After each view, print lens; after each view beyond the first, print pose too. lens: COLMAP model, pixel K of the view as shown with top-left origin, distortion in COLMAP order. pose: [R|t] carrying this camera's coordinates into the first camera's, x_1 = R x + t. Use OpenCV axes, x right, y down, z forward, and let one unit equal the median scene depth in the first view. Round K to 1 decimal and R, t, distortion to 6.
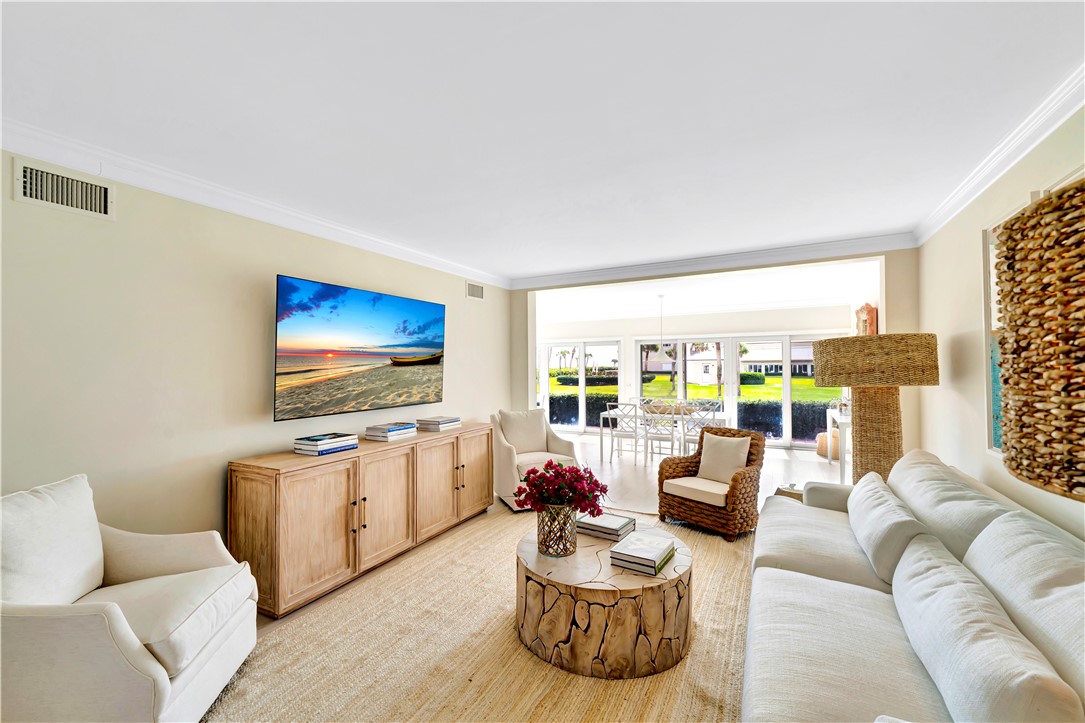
lens RADIAL K [[435.9, 0, 542.5], [0, 435.9, 361.5], [0, 0, 1]] dist [-0.007375, -0.000037]
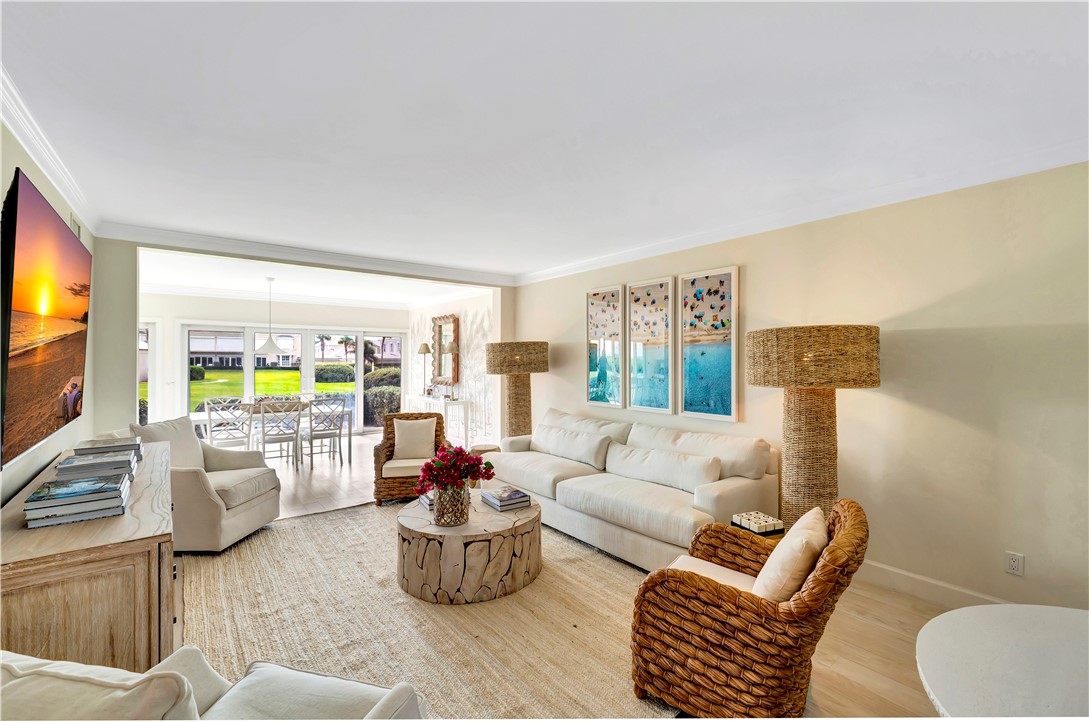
lens RADIAL K [[470.0, 0, 544.5], [0, 470.0, 361.0], [0, 0, 1]] dist [-0.000519, -0.000041]
pose [[0.400442, 0.004380, 0.916312, -0.729777], [-0.018272, 0.999828, 0.003206, 0.003788], [-0.916140, -0.018026, 0.400453, 0.214616]]
